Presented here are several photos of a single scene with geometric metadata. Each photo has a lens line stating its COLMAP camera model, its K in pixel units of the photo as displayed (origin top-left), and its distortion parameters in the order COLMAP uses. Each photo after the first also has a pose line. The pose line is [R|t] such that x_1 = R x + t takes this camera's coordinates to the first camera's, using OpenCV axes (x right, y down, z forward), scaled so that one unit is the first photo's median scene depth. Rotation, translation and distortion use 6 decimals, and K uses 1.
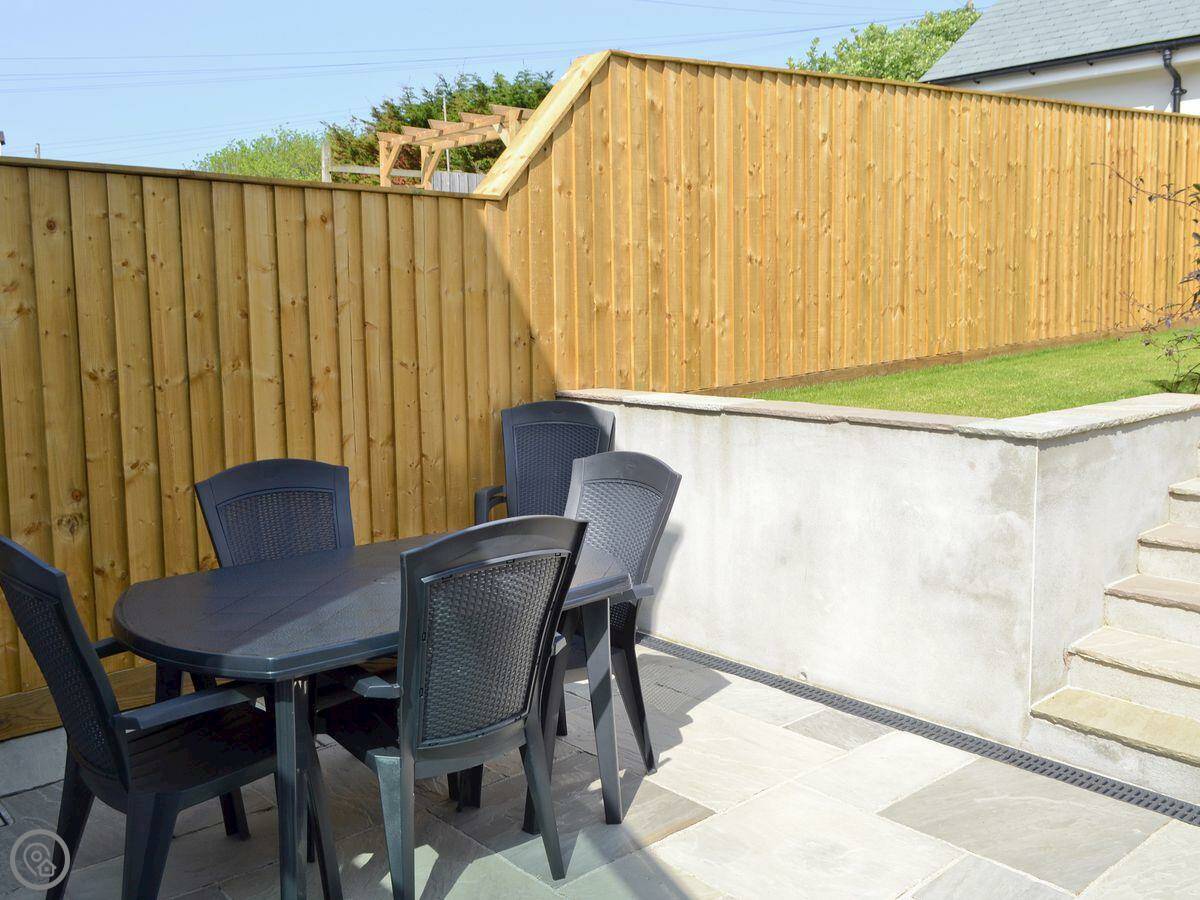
lens RADIAL K [[1098.0, 0, 600.0], [0, 1098.0, 421.3], [0, 0, 1]] dist [-0.059866, 0.002441]
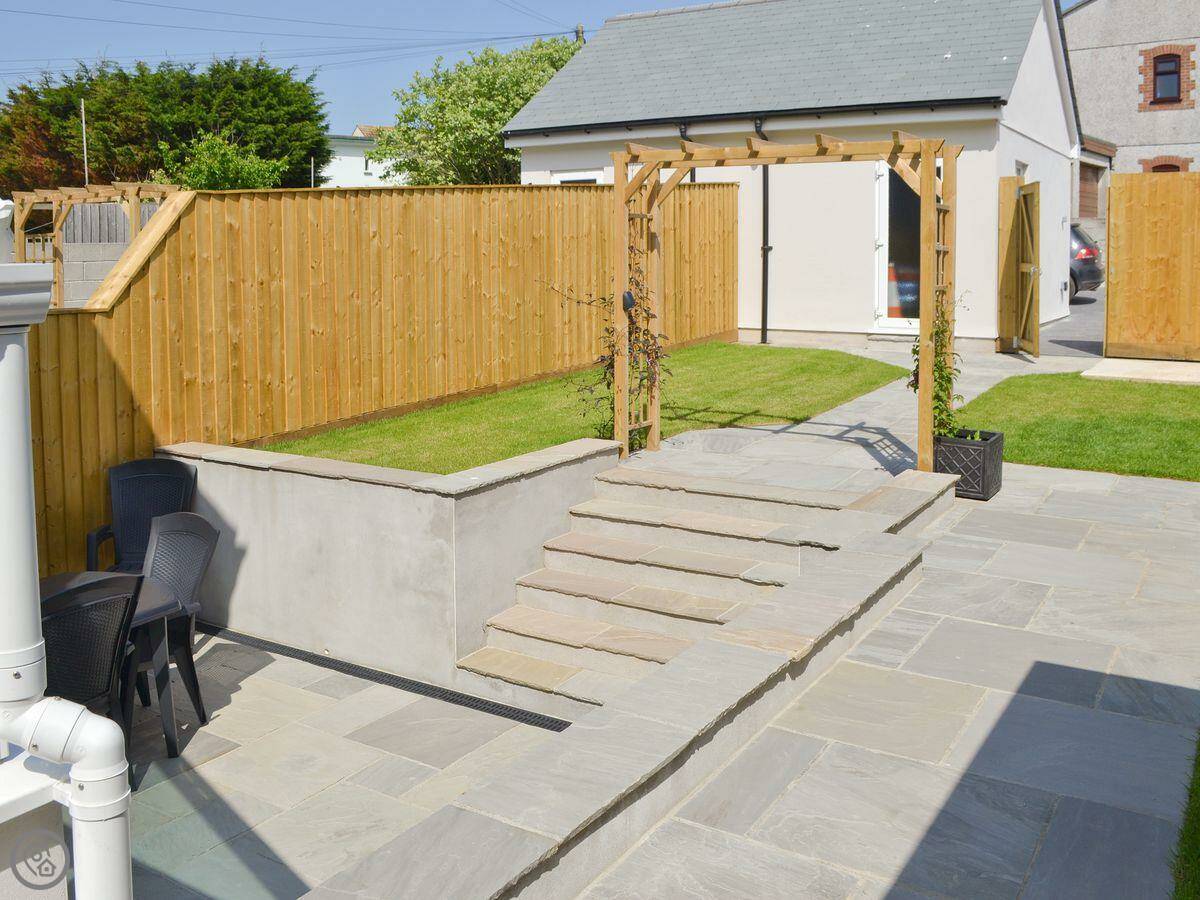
lens RADIAL K [[1110.5, 0, 599.0], [0, 1110.5, 320.1], [0, 0, 1]] dist [-0.090501, 0.007365]
pose [[0.952190, -0.003490, 0.305487, 0.063693], [0.019920, 0.998516, -0.050684, -0.095351], [-0.304857, 0.054346, 0.950846, -0.391894]]
